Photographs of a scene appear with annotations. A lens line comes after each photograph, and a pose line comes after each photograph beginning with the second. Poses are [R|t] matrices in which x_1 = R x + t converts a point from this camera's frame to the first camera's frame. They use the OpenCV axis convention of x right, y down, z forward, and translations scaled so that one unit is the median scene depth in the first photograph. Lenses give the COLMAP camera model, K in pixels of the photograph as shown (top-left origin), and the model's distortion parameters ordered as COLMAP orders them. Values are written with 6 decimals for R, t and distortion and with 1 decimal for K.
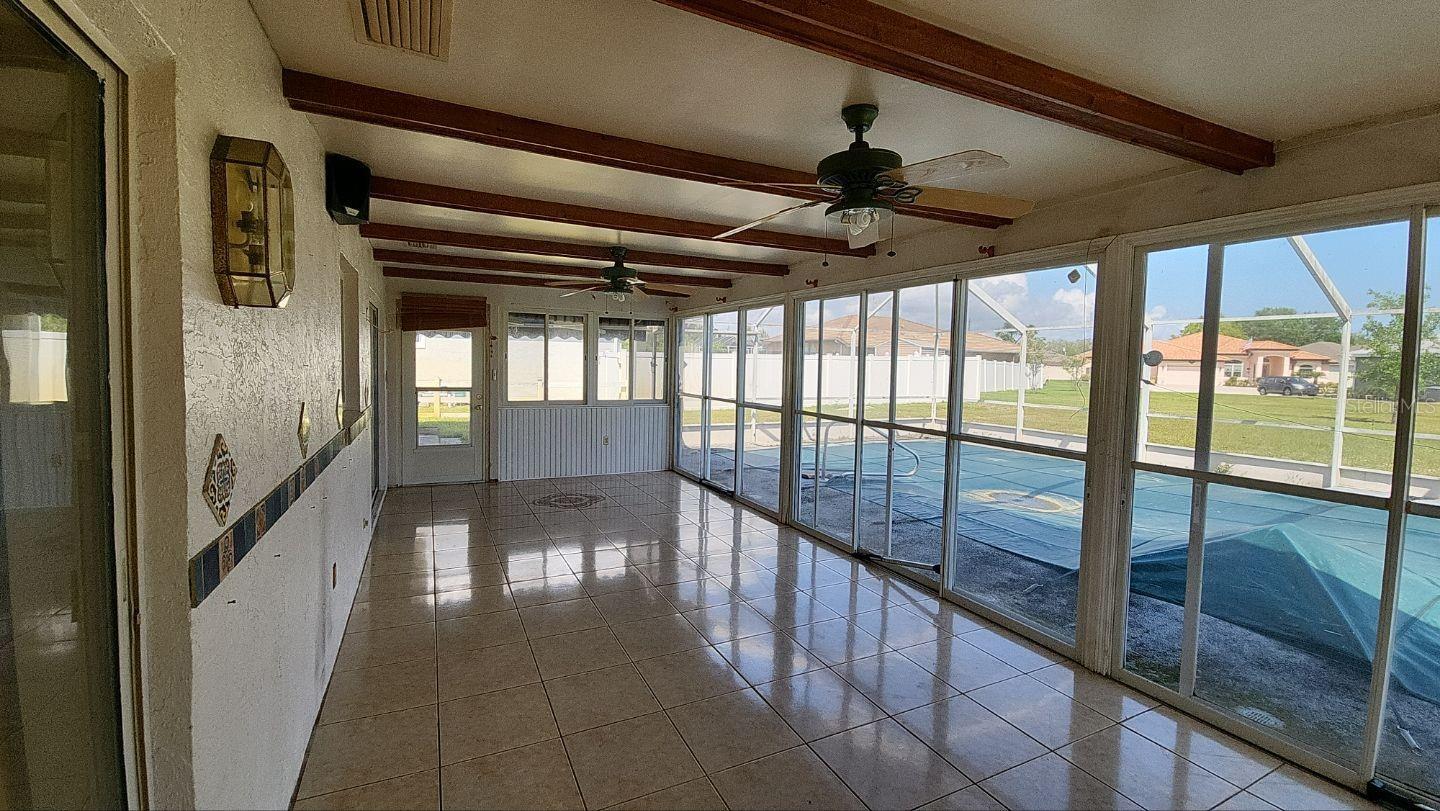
lens RADIAL K [[581.7, 0, 719.6], [0, 581.7, 402.0], [0, 0, 1]] dist [0.006226, -0.003002]
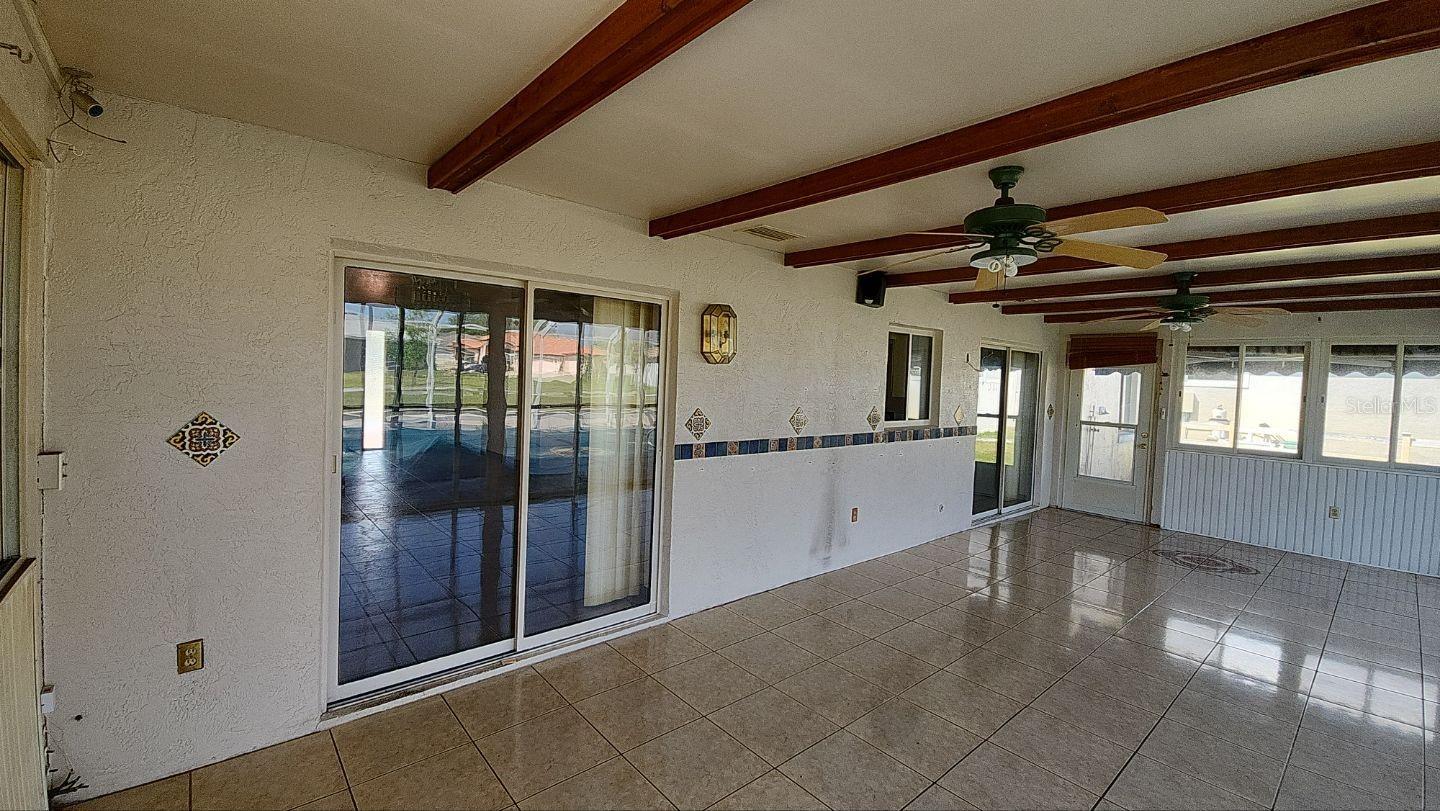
lens RADIAL K [[581.7, 0, 717.5], [0, 581.7, 406.8], [0, 0, 1]] dist [0.006226, -0.003002]
pose [[0.288191, 0.039691, -0.956750, 0.301979], [-0.096916, 0.995219, 0.012094, 0.000829], [0.952656, 0.089239, 0.290660, 0.037998]]
